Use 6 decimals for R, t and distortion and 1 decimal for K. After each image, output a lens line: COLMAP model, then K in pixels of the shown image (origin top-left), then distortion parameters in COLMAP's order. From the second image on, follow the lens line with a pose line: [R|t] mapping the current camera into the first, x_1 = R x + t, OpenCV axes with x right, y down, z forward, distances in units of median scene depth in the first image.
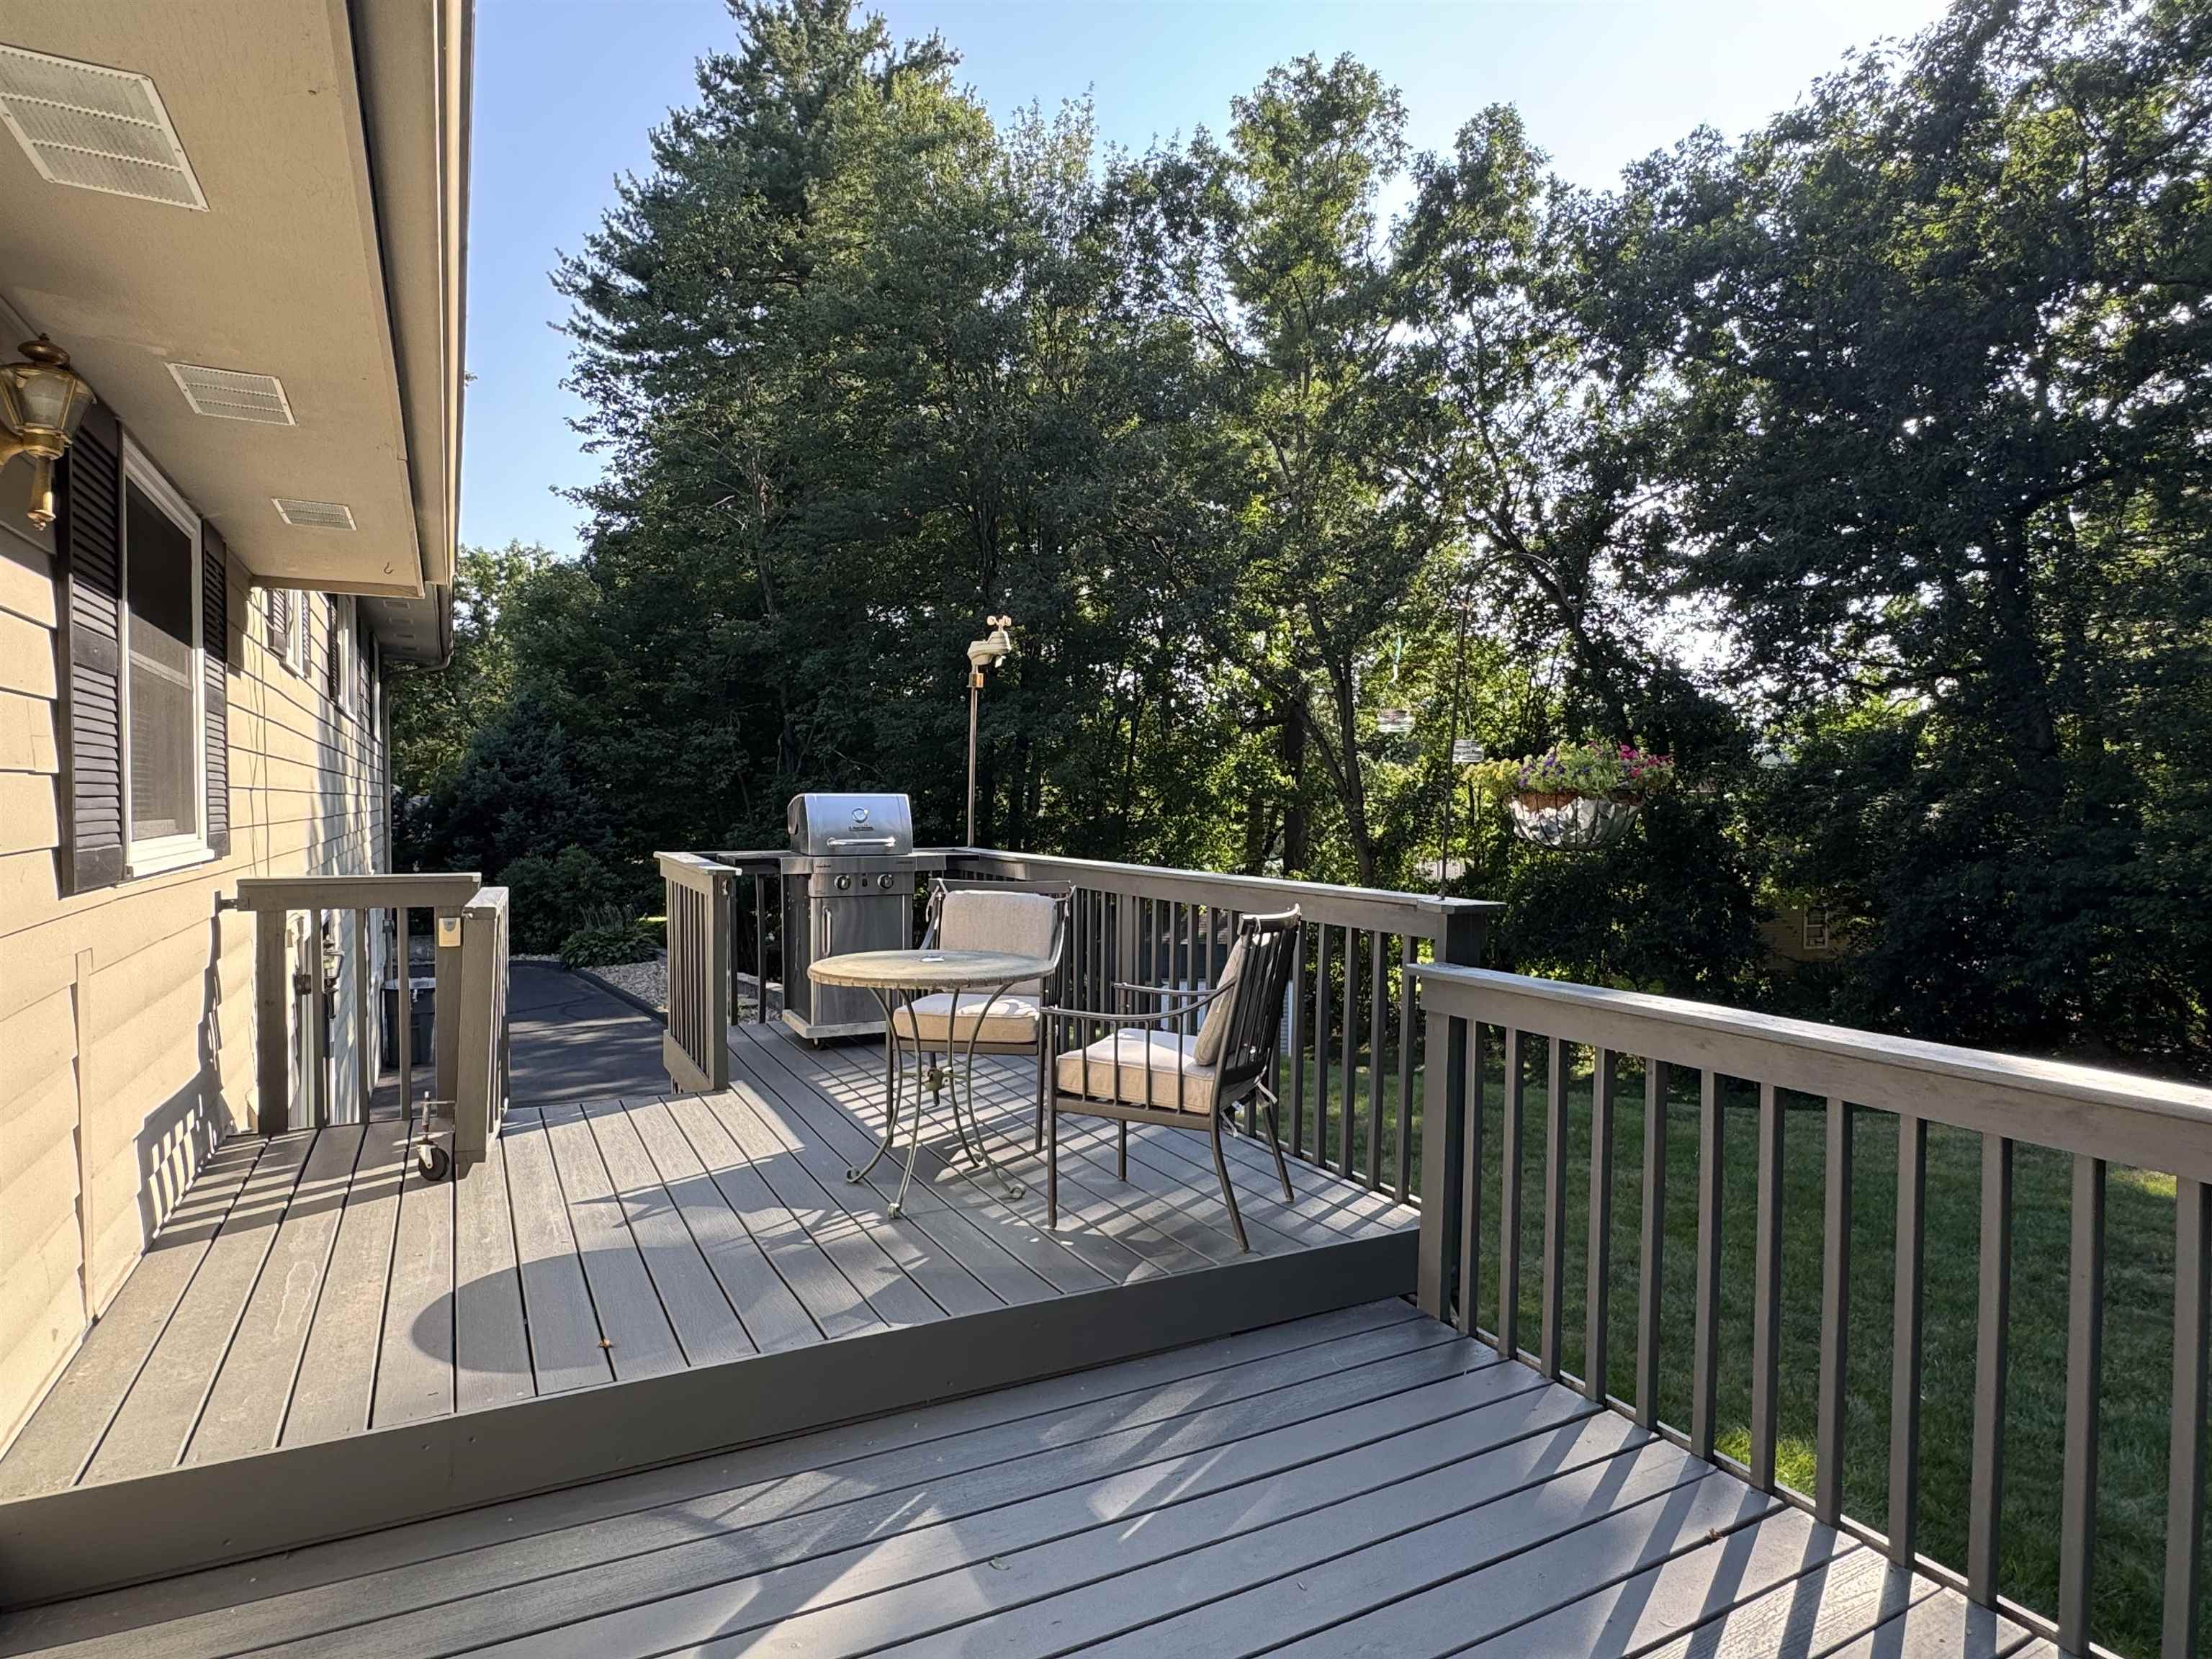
lens RADIAL K [[1255.5, 0, 1110.1], [0, 1255.5, 820.2], [0, 0, 1]] dist [-0.006089, -0.000934]
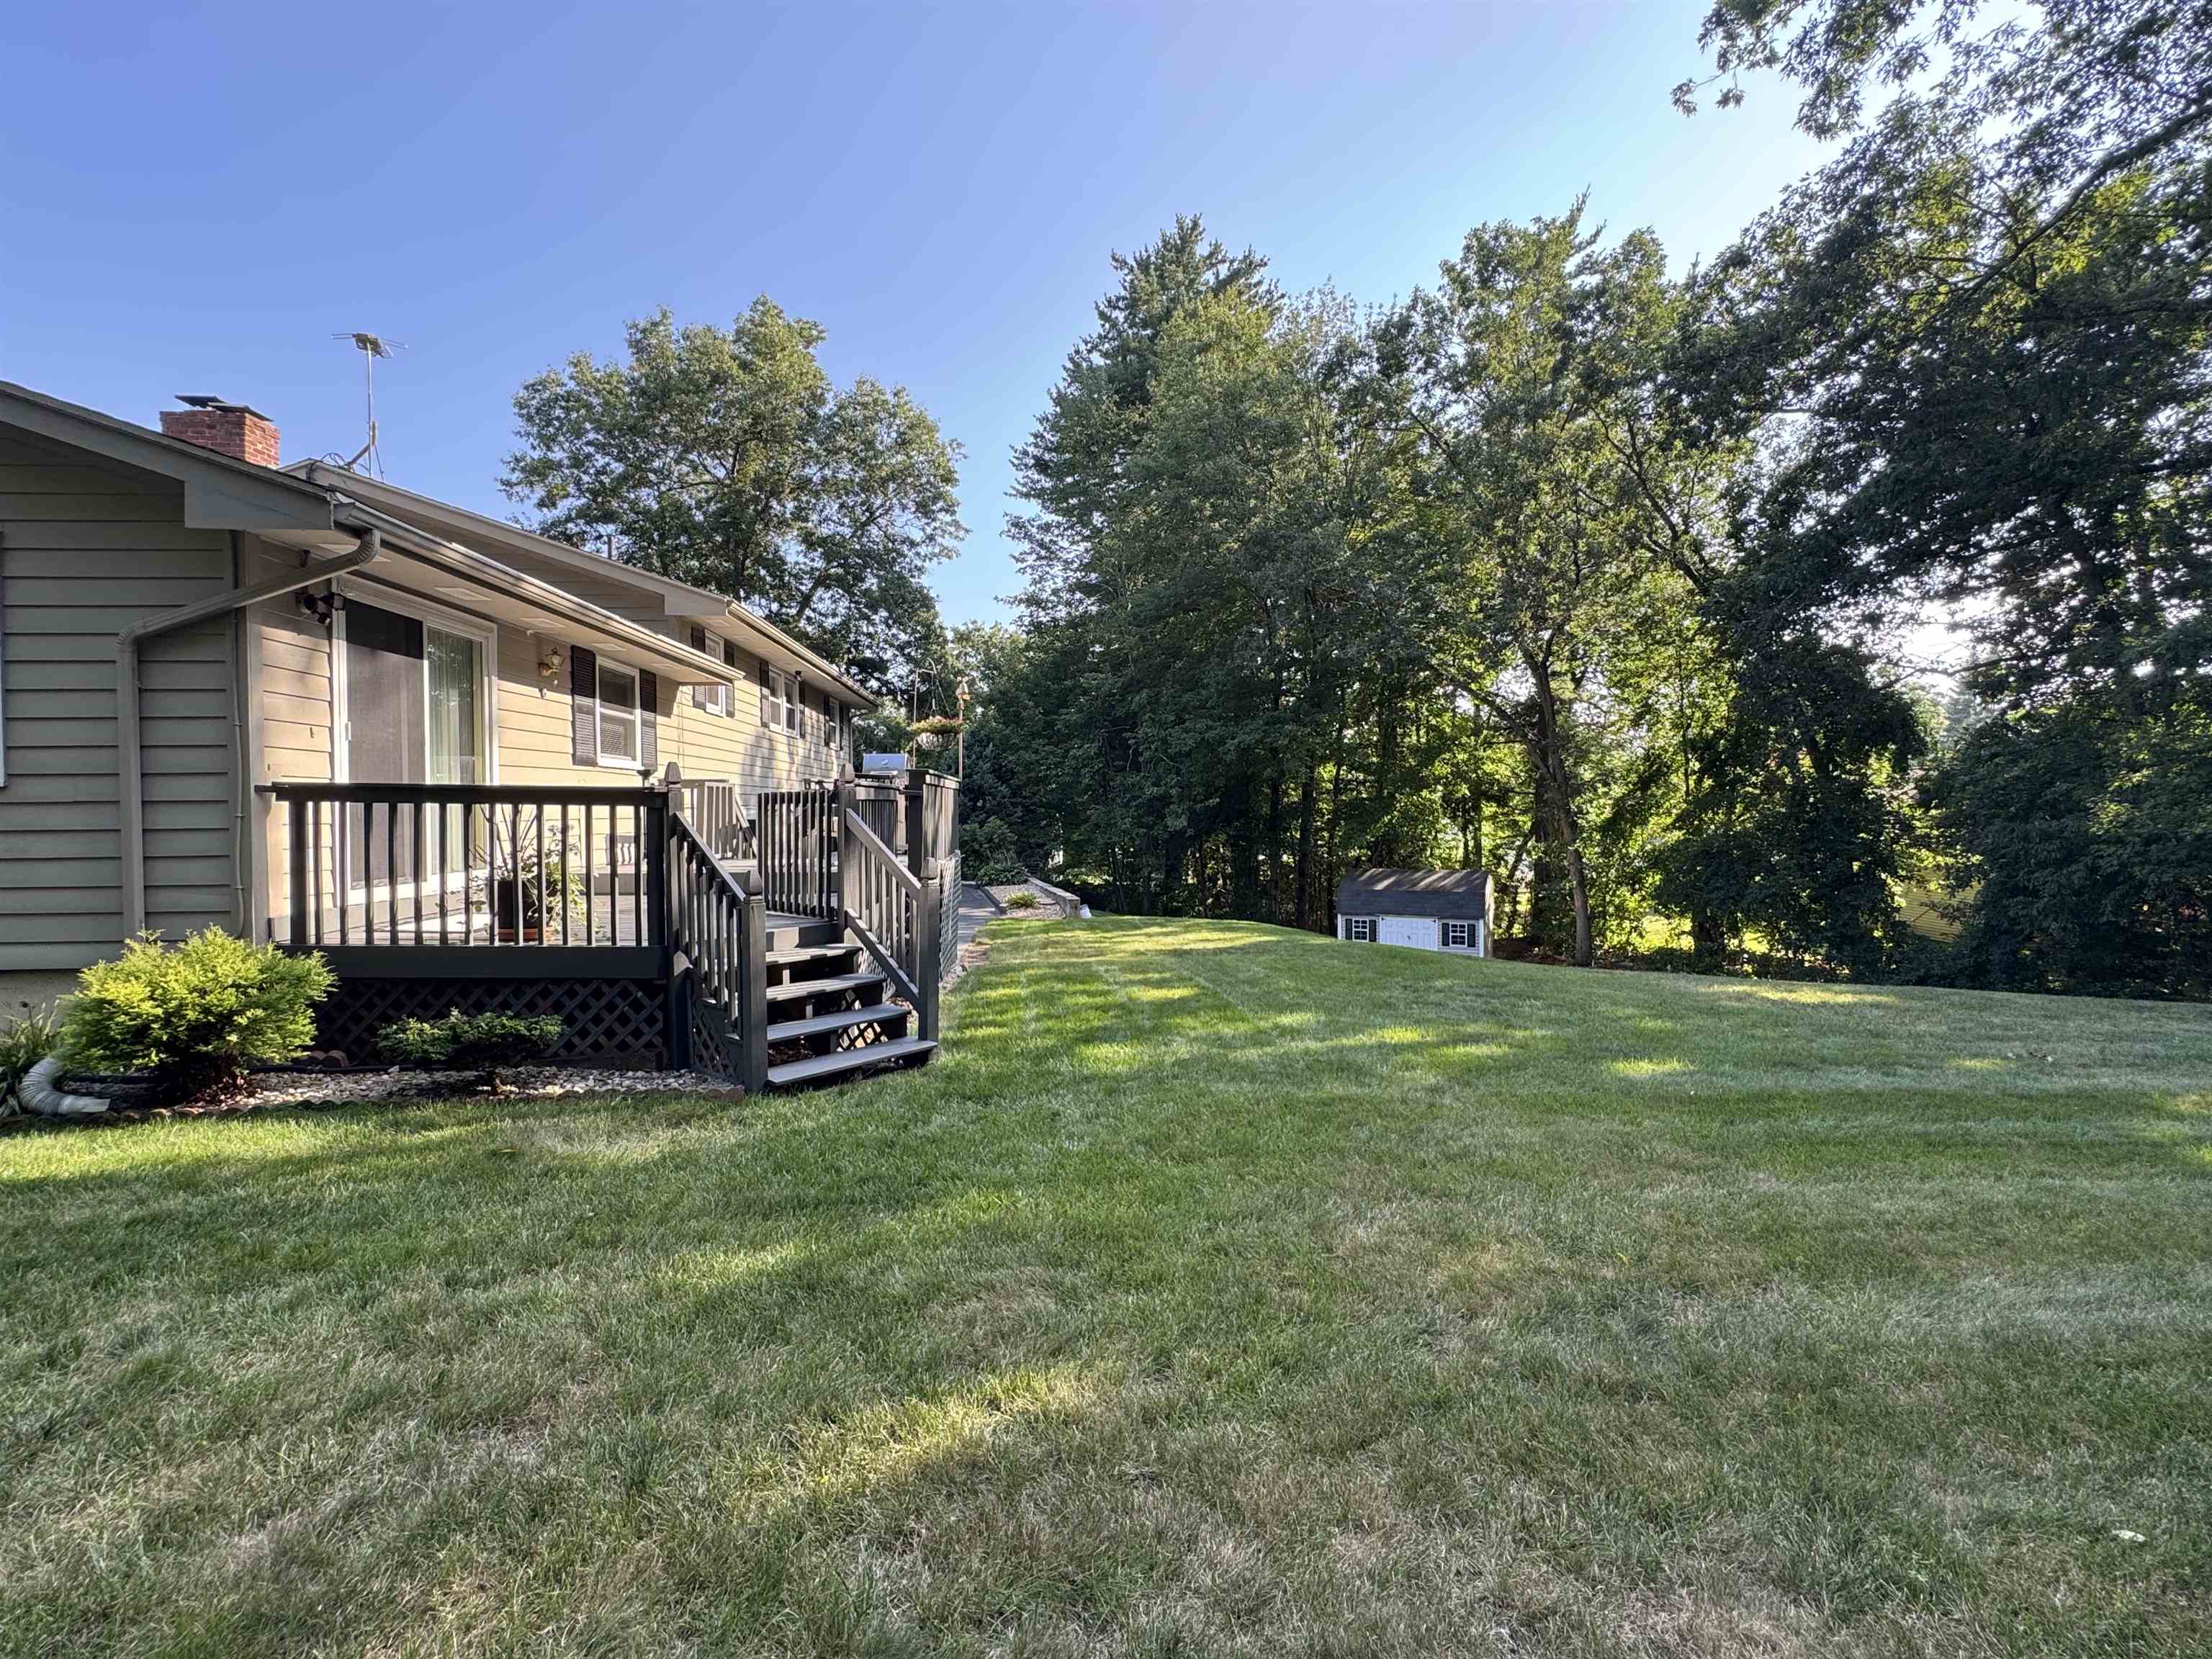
lens RADIAL K [[1023.3, 0, 1107.0], [0, 1023.3, 812.3], [0, 0, 1]] dist [-0.001974, -0.000458]
pose [[0.914260, -0.009364, -0.405019, 0.589655], [0.005221, 0.999922, -0.011334, 0.069476], [0.405094, 0.008248, 0.914238, -0.390332]]
